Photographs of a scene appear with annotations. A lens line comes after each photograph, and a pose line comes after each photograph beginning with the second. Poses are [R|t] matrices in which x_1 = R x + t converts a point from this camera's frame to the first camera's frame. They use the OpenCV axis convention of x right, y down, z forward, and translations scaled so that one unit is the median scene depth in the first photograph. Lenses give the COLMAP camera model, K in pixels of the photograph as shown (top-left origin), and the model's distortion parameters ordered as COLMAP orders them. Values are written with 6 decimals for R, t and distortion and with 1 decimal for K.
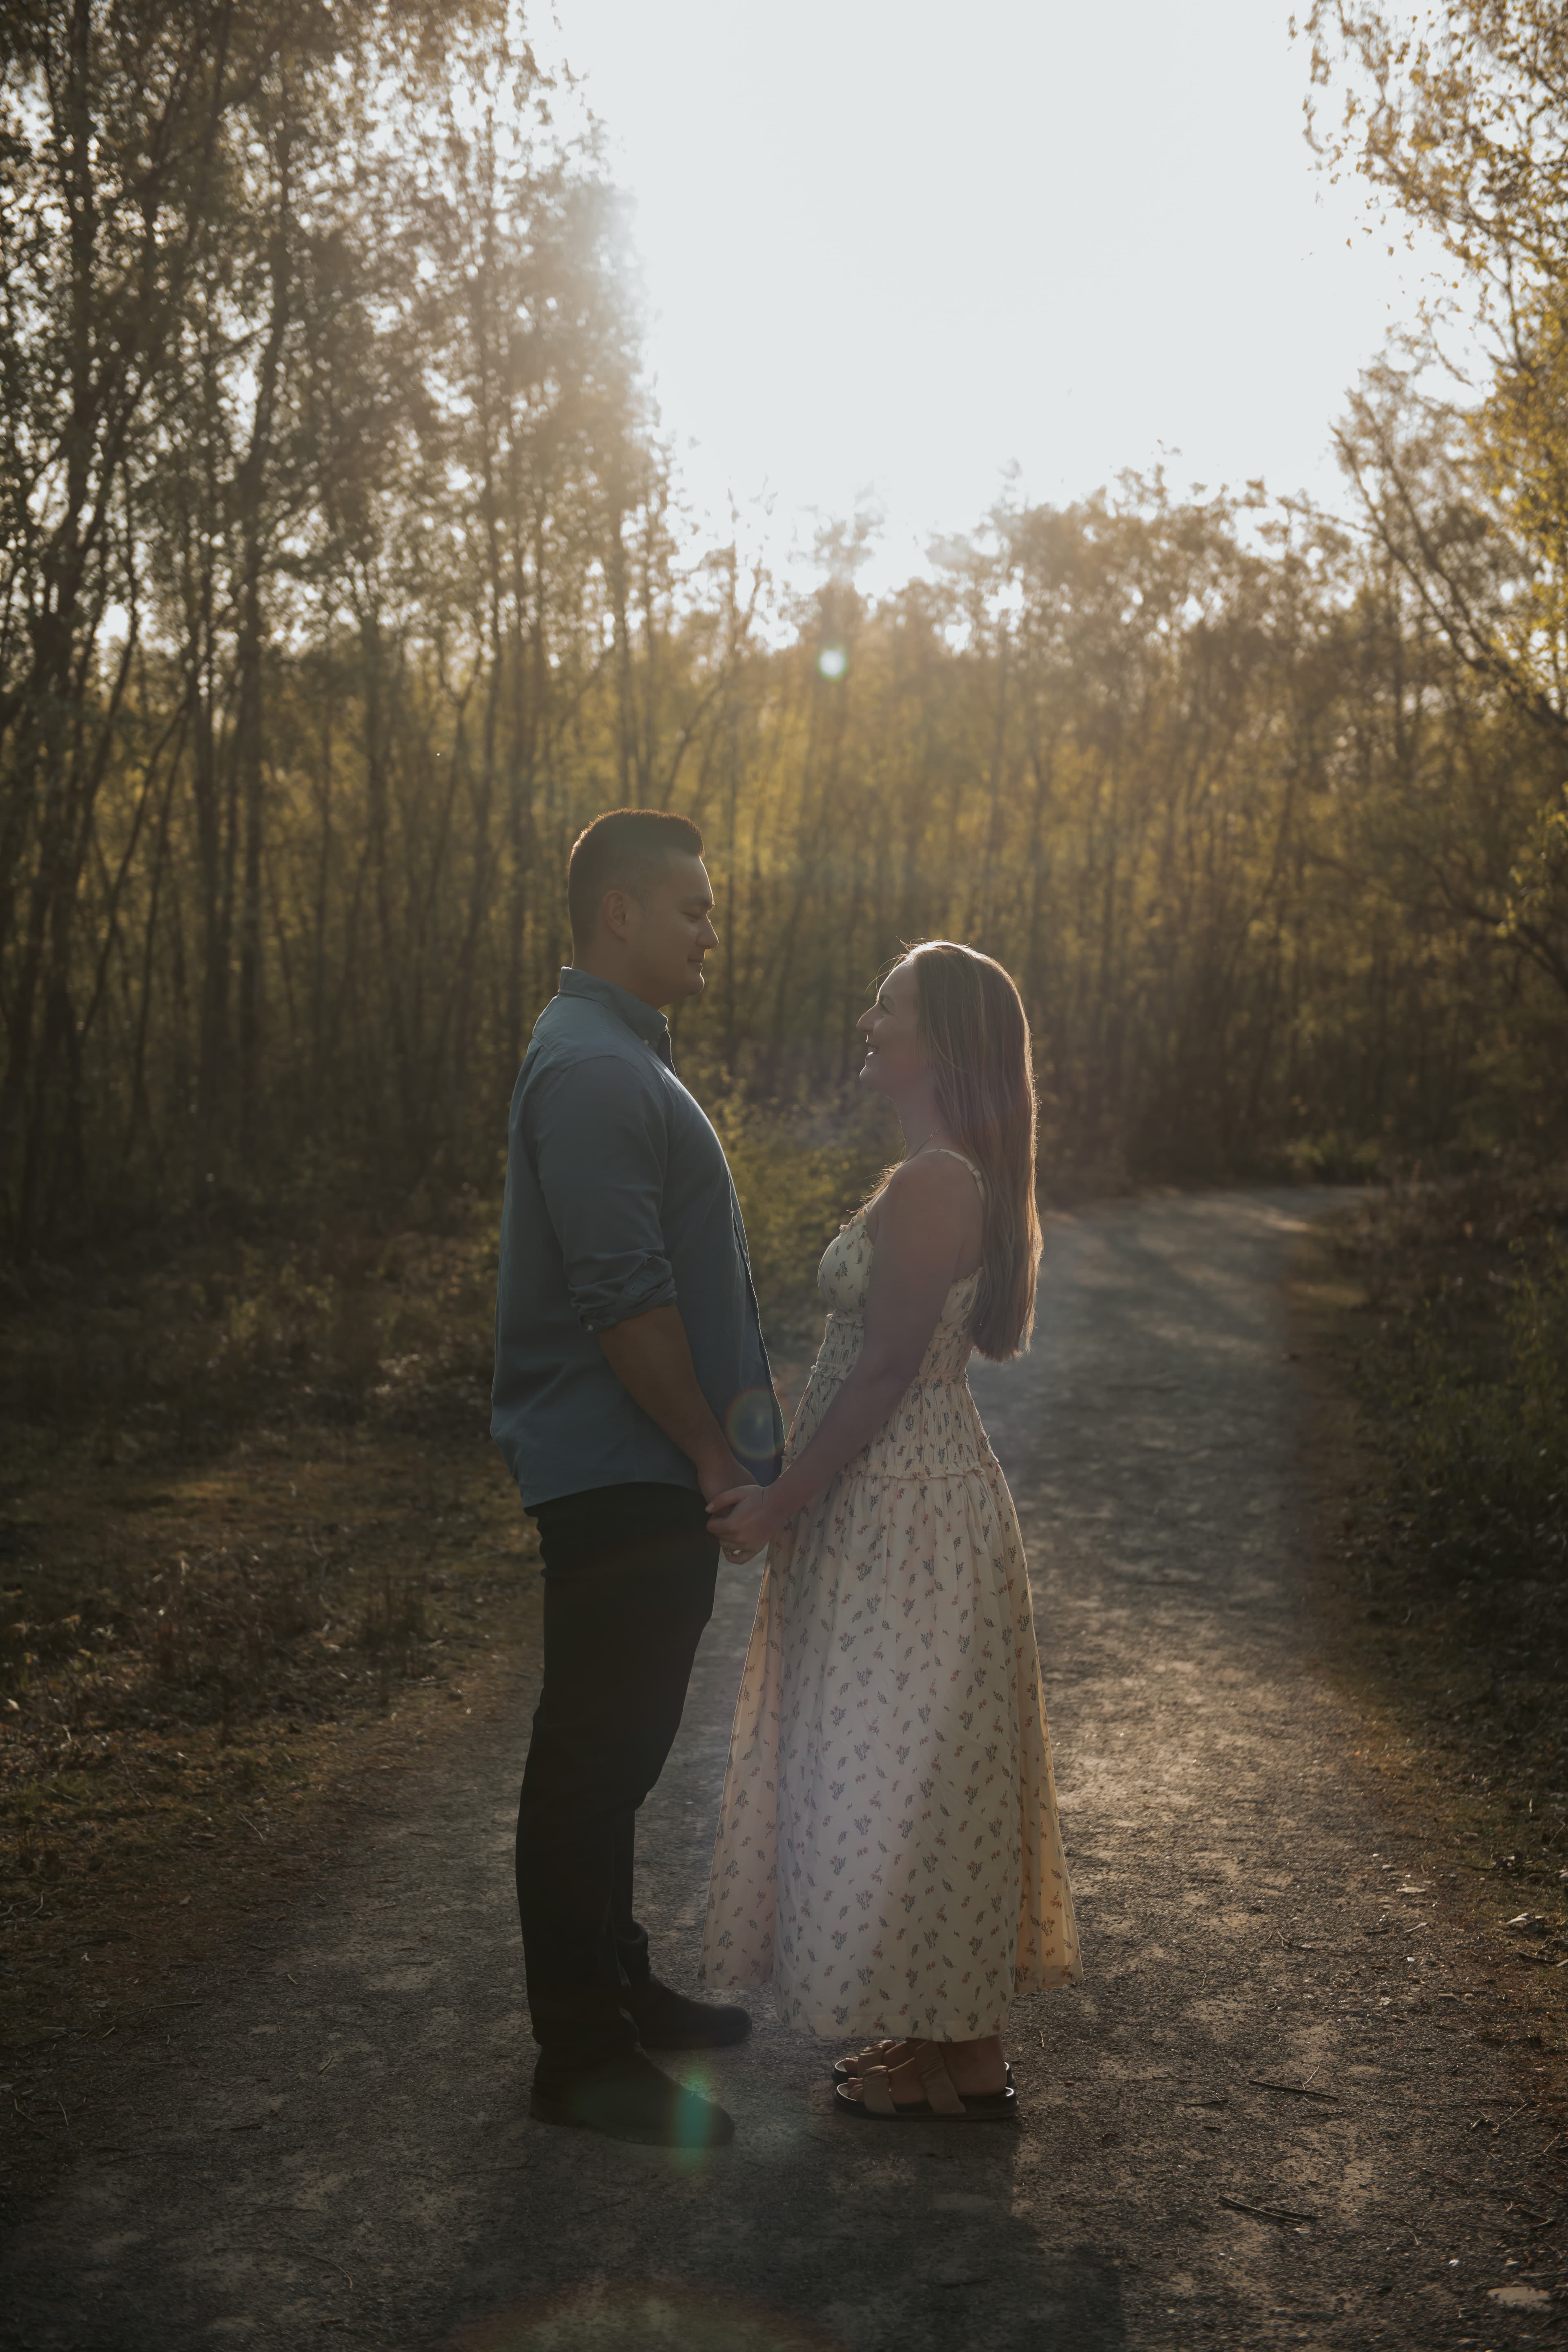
lens RADIAL K [[1106.6, 0, 788.9], [0, 1106.6, 1175.7], [0, 0, 1]] dist [0.001136, 0.000716]
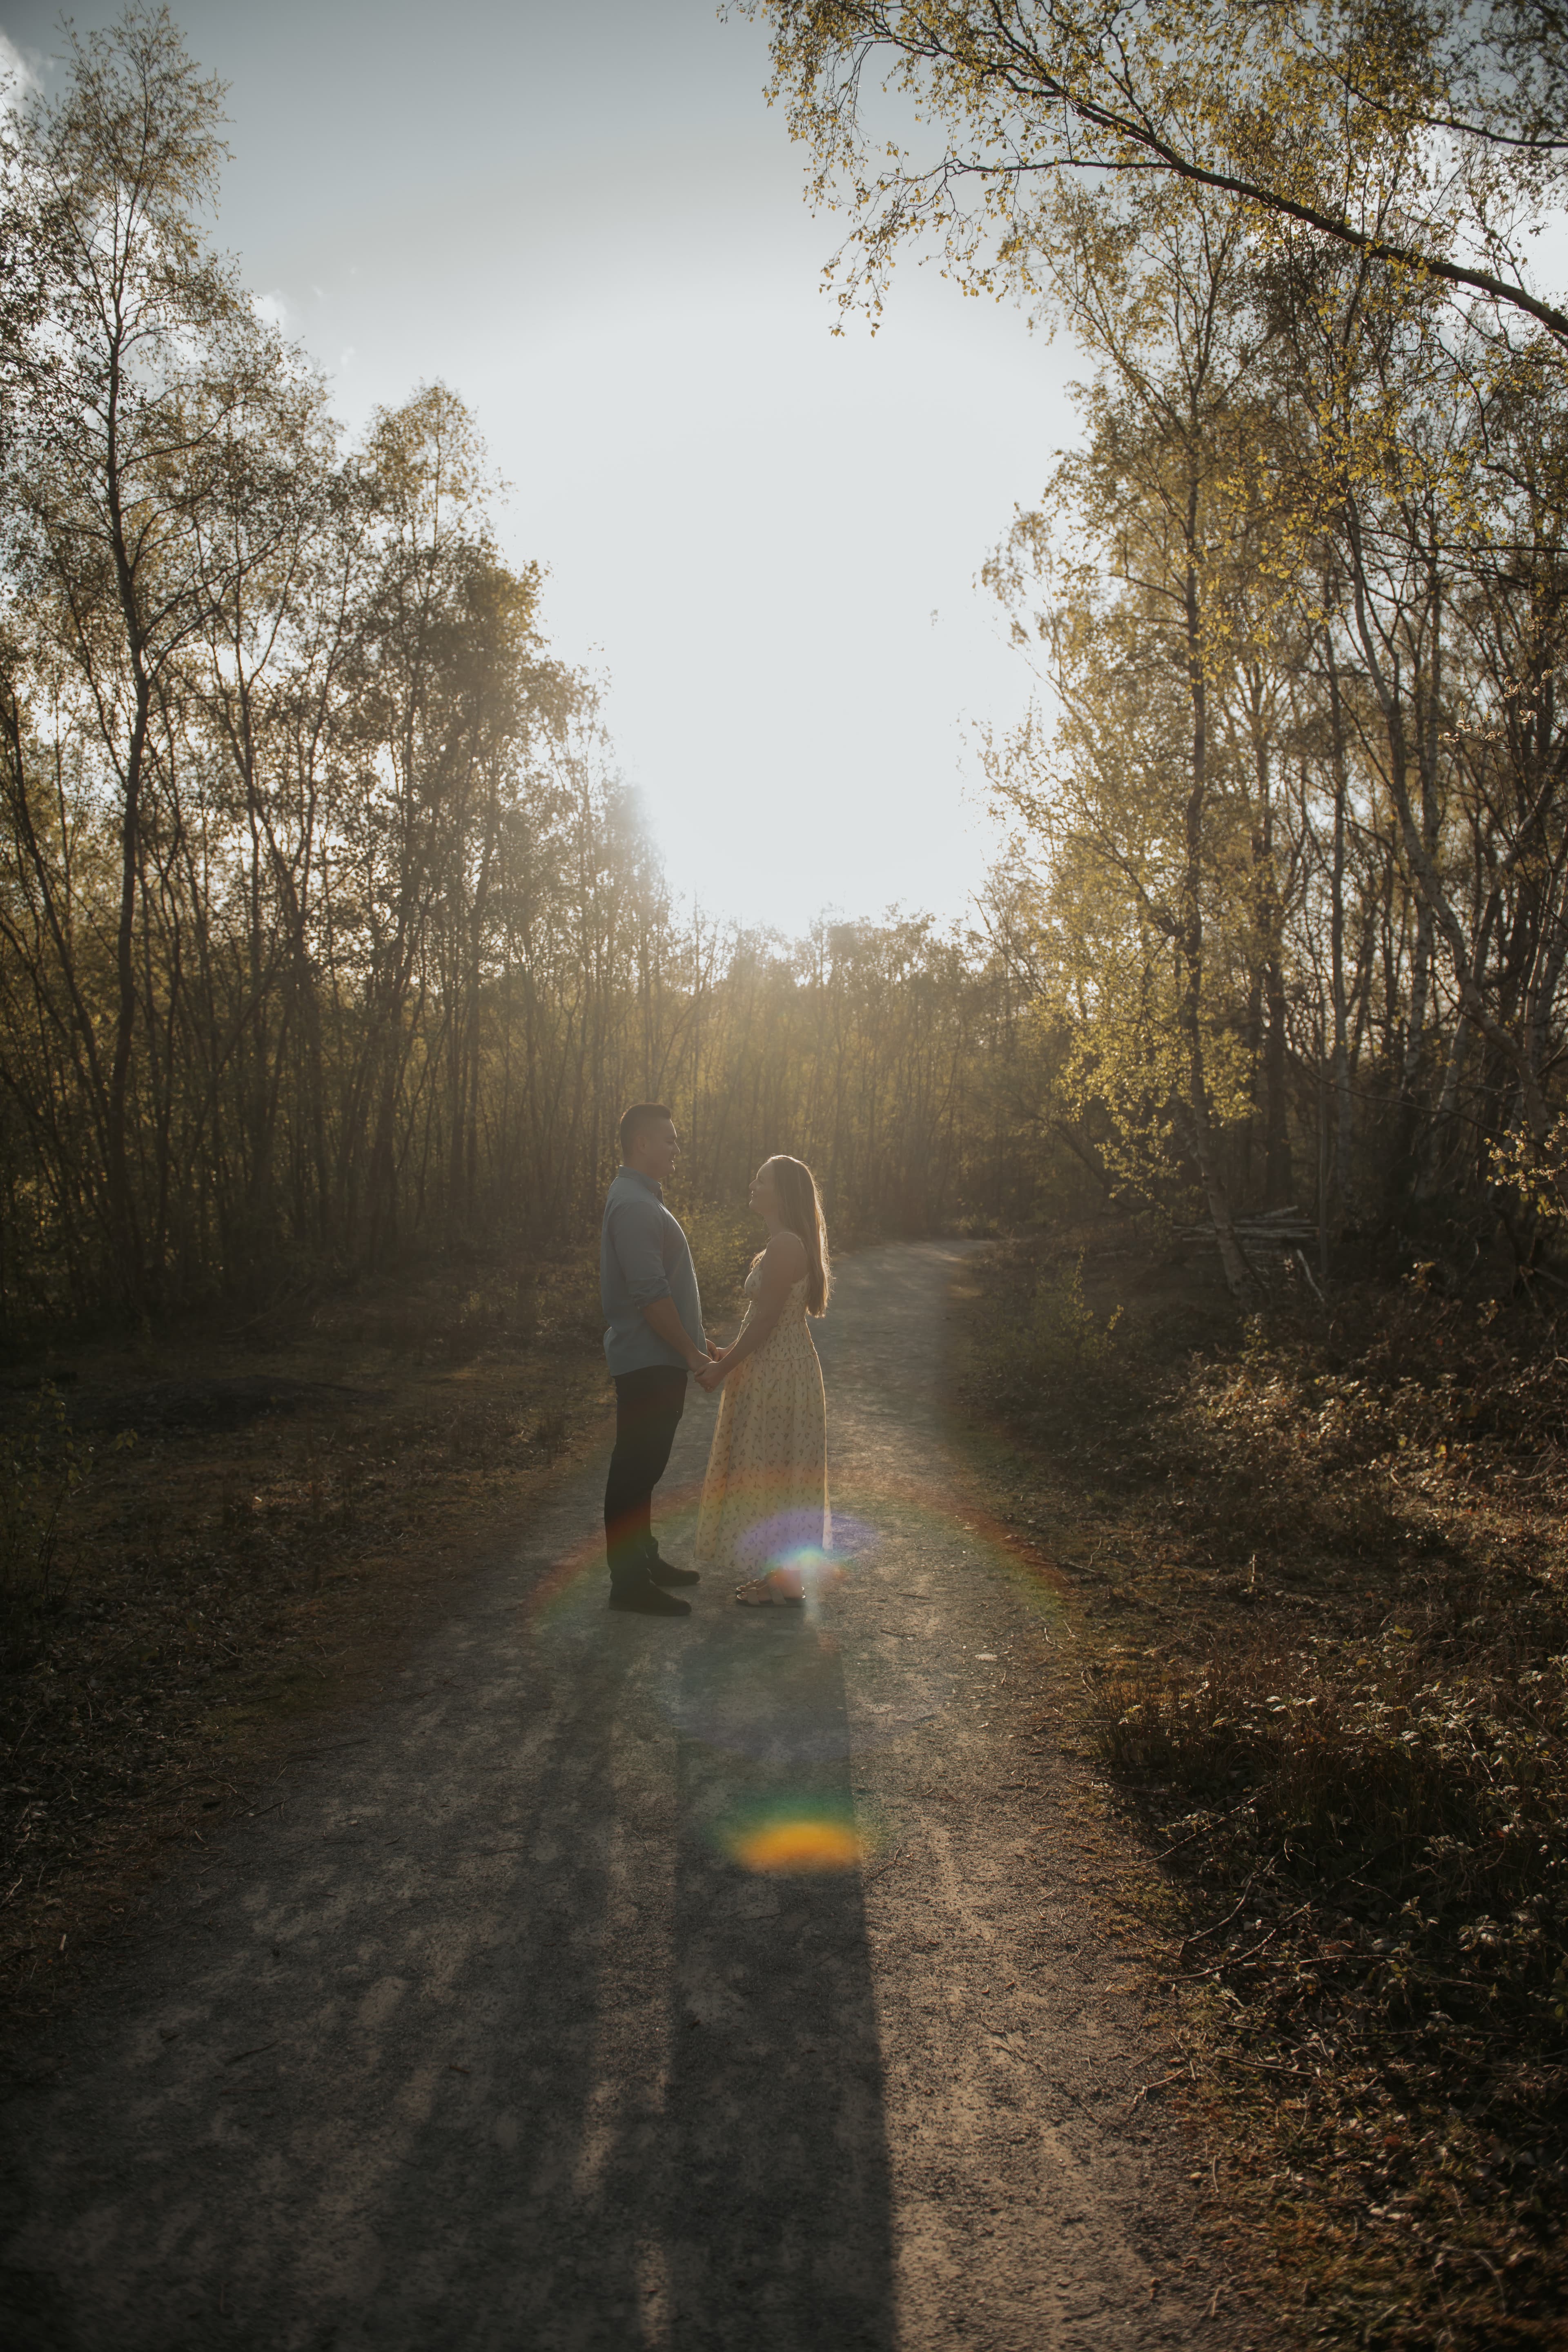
lens RADIAL K [[1106.6, 0, 788.9], [0, 1106.6, 1175.7], [0, 0, 1]] dist [0.001136, 0.000716]
pose [[0.998398, 0.005649, 0.056290, 0.009599], [-0.006029, 0.999960, 0.006582, -0.139212], [-0.056251, -0.006911, 0.998393, -1.232735]]
